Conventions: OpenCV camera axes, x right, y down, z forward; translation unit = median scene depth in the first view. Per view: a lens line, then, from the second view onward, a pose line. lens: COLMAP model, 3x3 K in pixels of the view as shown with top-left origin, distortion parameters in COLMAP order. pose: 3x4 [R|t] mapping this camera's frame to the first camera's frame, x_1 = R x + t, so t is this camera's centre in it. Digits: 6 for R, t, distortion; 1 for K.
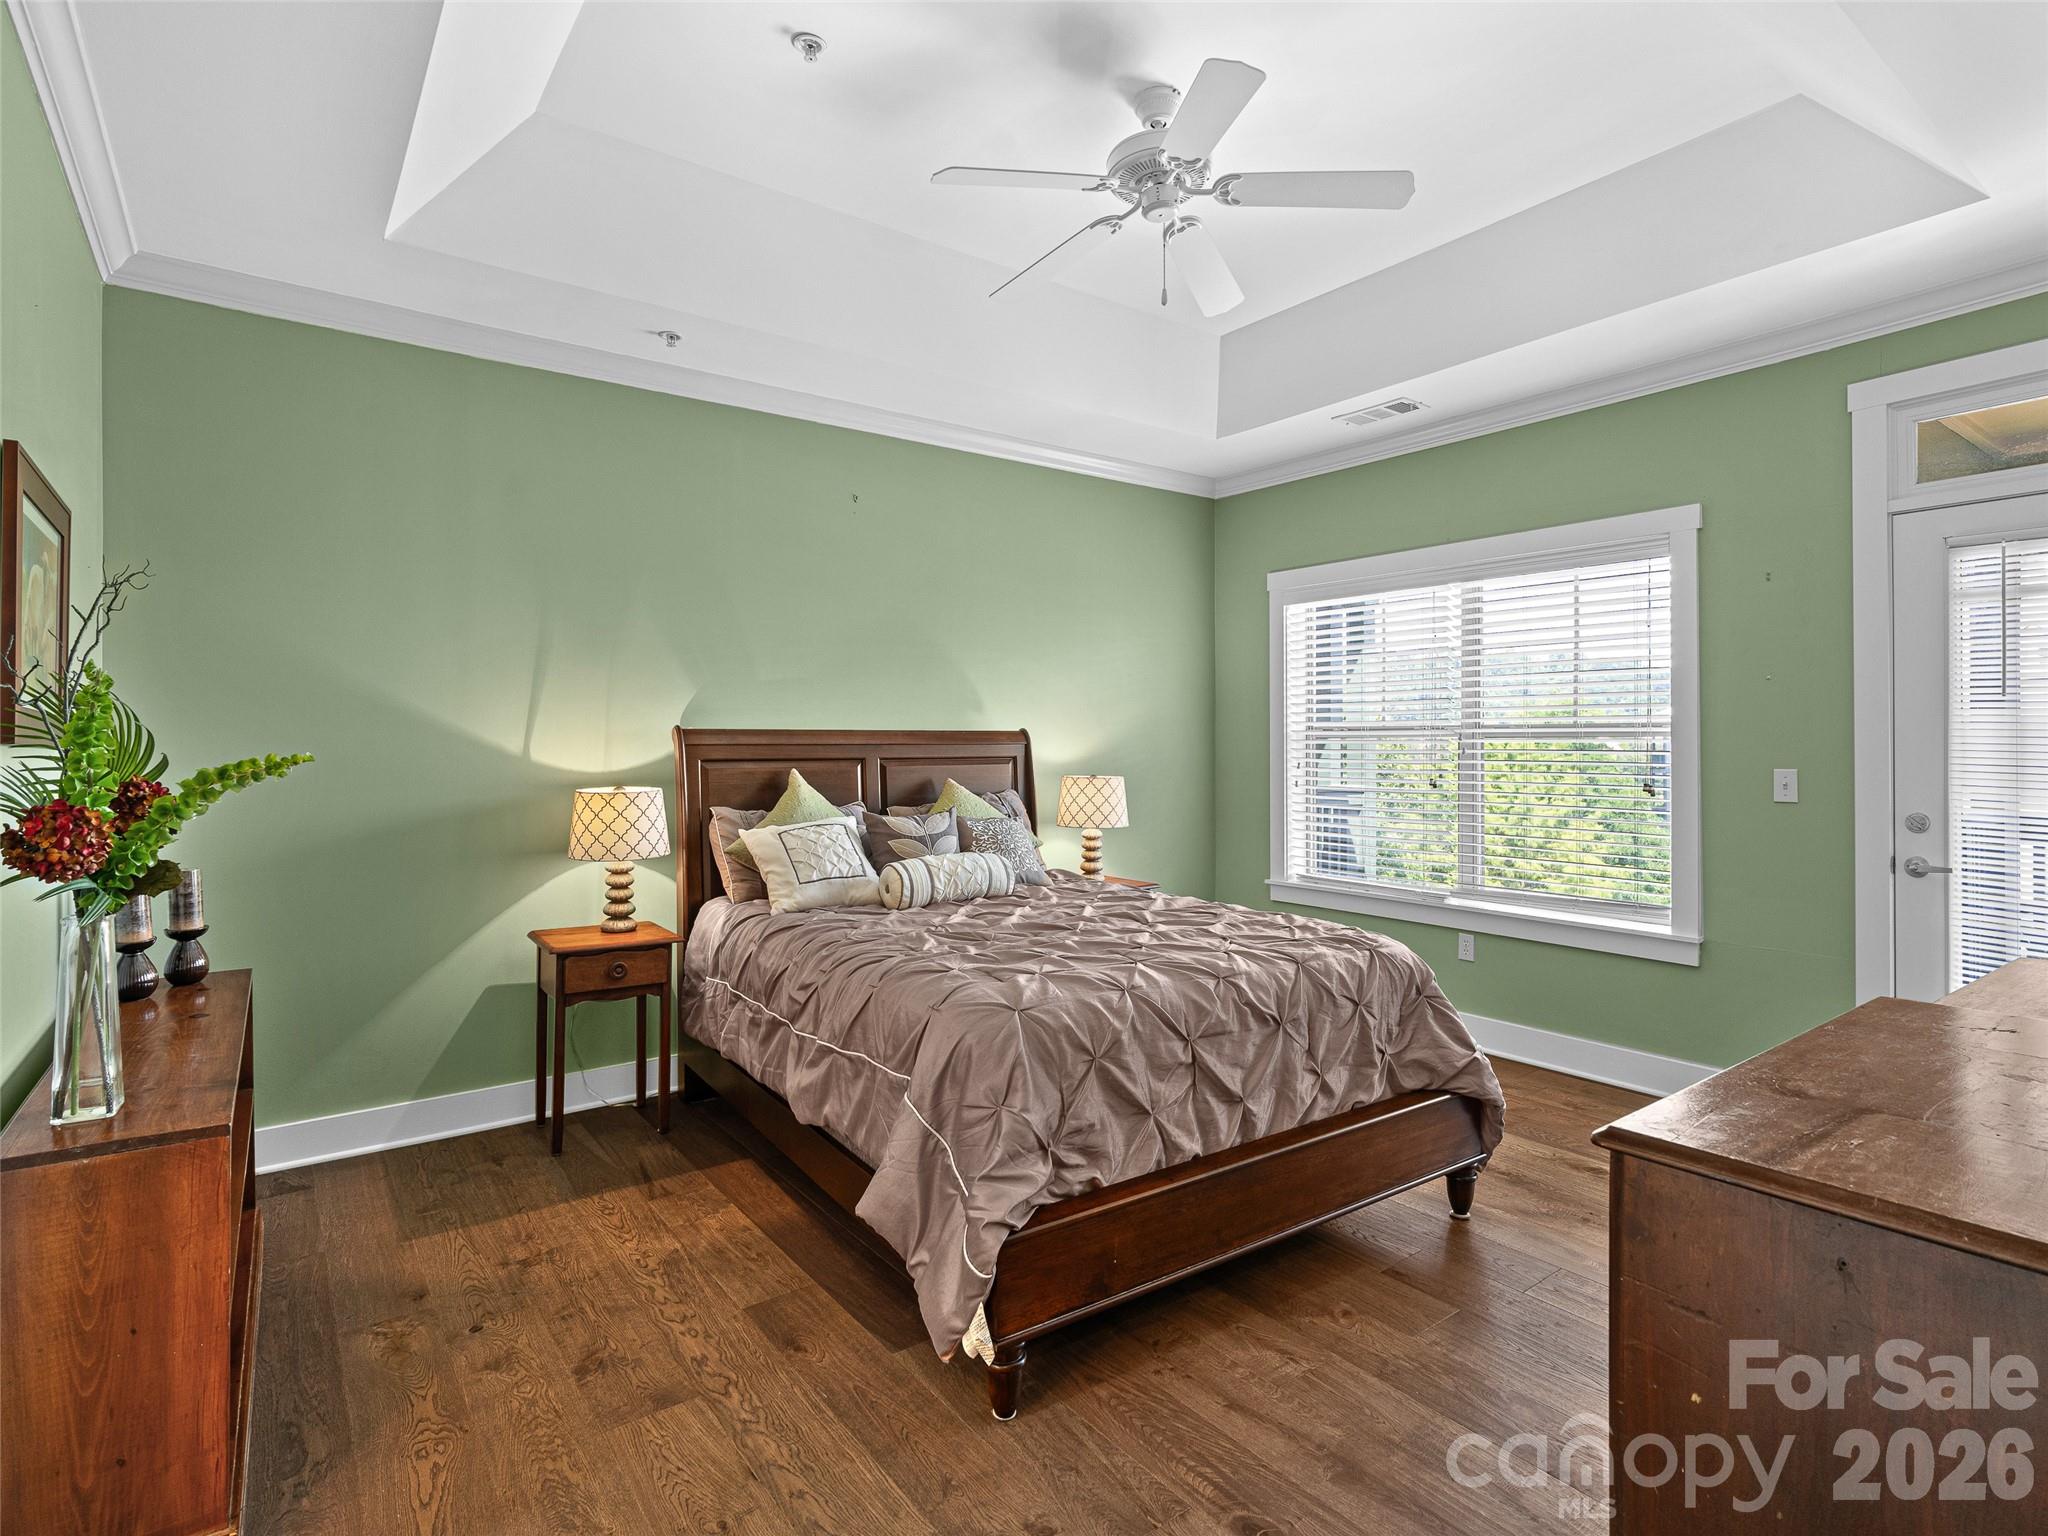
lens RADIAL K [[1033.1, 0, 1024.0], [0, 1033.1, 768.0], [0, 0, 1]] dist [0.003156, 0.001109]
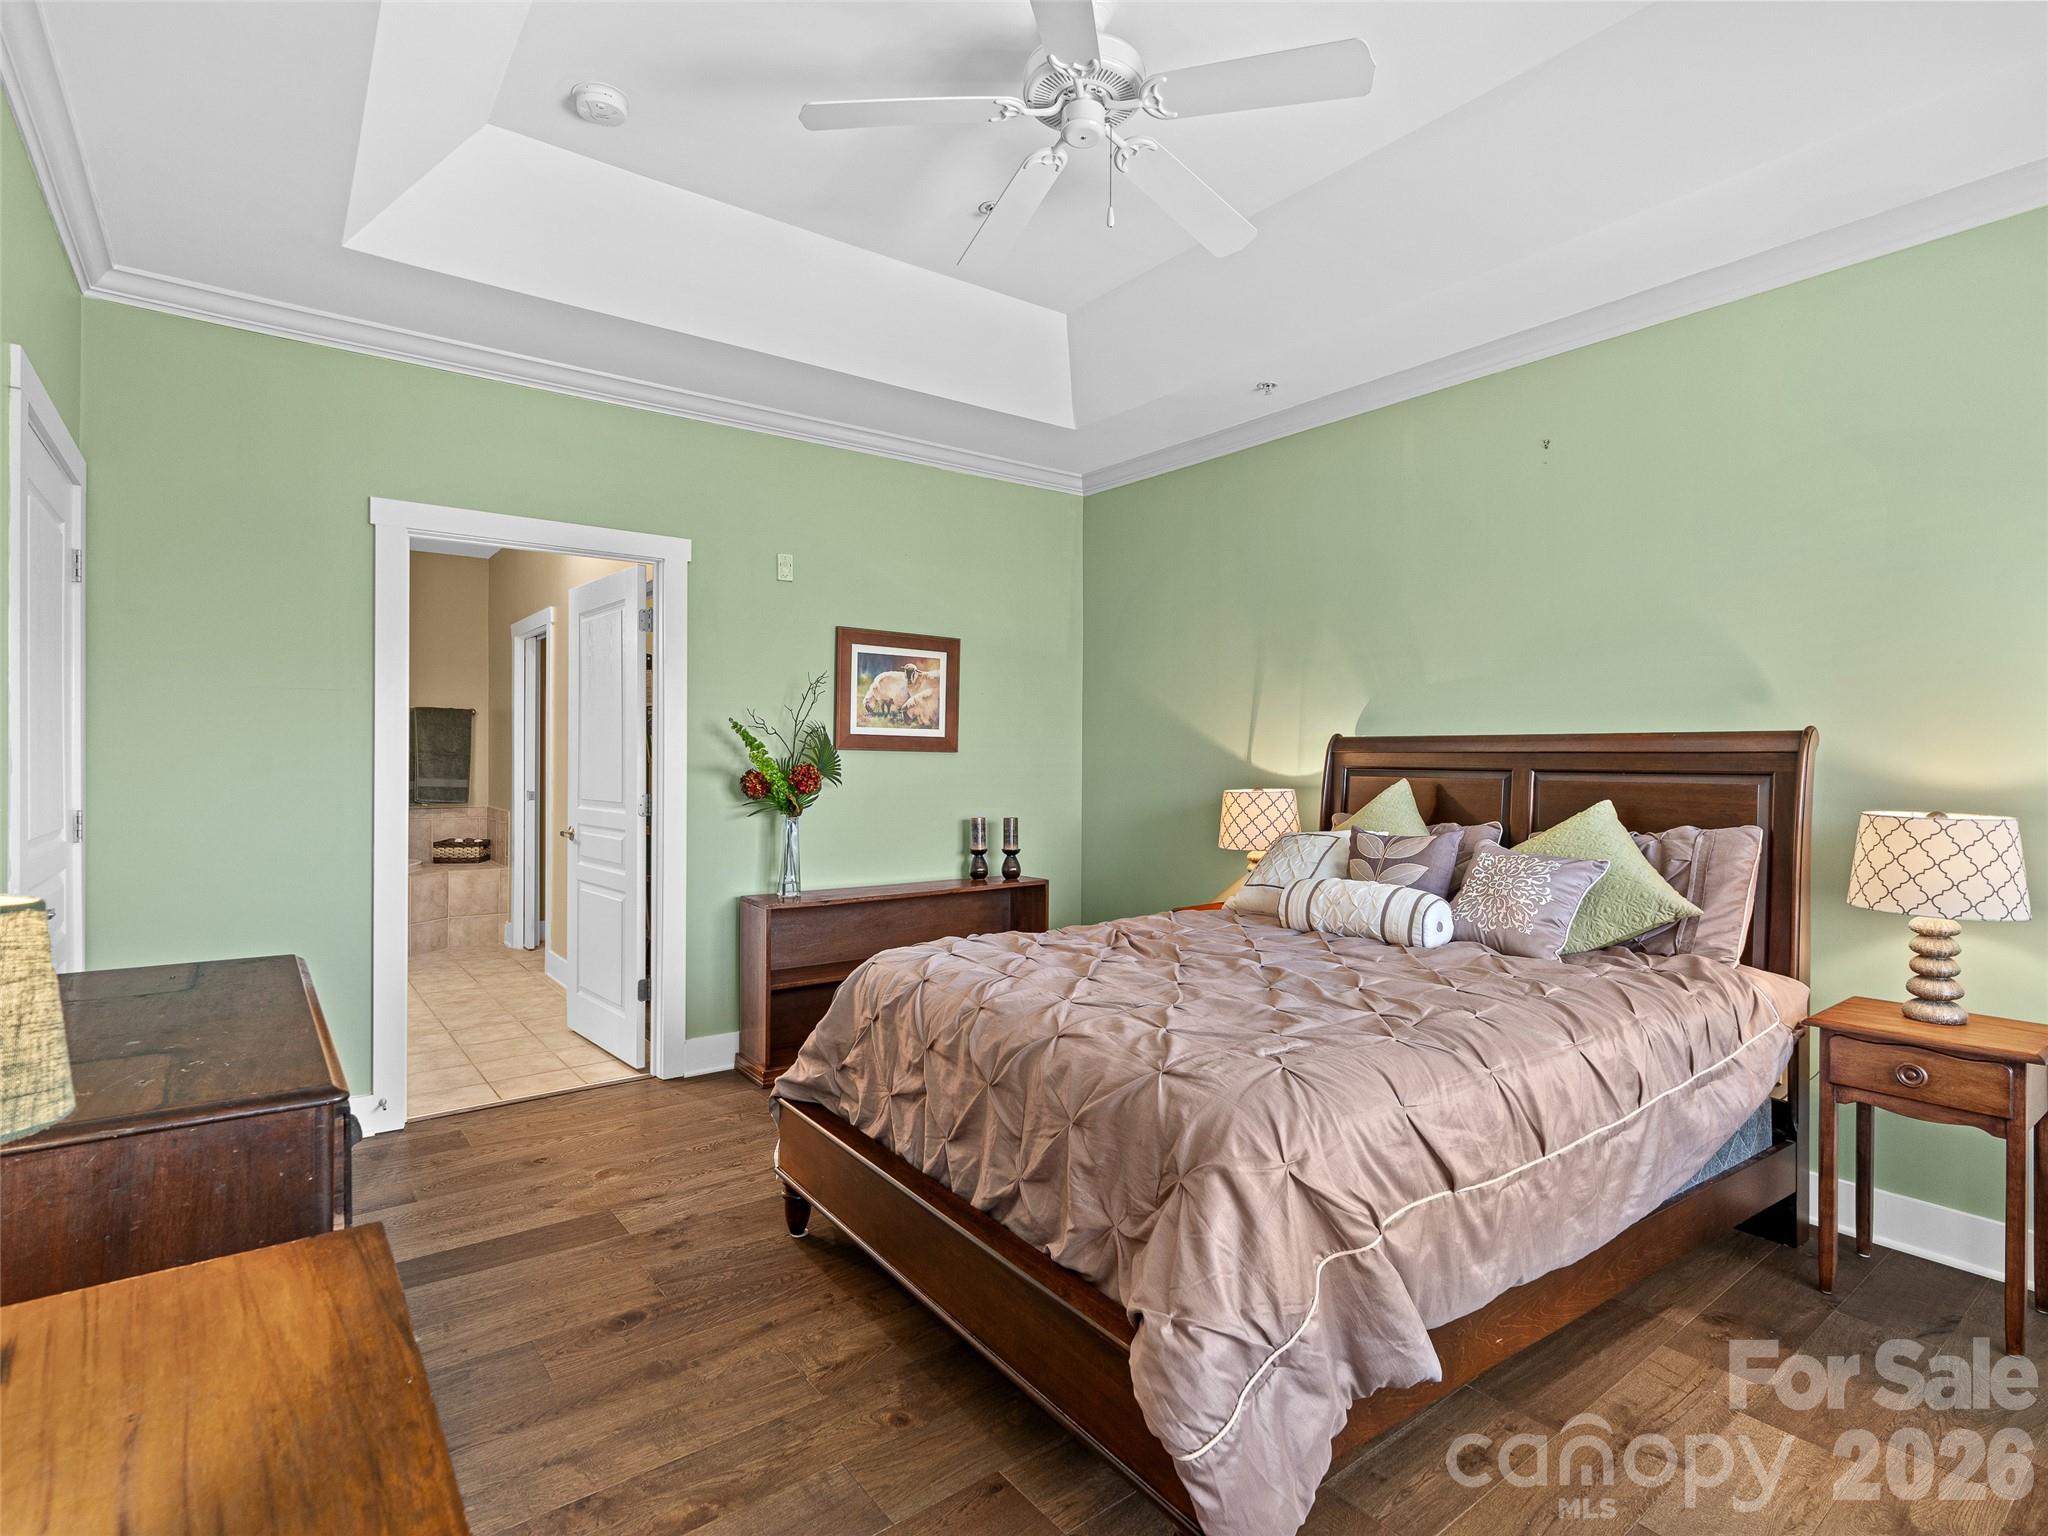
lens RADIAL K [[1108.0, 0, 1024.0], [0, 1108.0, 768.0], [0, 0, 1]] dist [0.065788, 0.000604]
pose [[-0.014435, 0.011567, -0.999829, 0.787221], [-0.033468, 0.999367, 0.012044, -0.008944], [0.999336, 0.033636, -0.014039, 0.706555]]
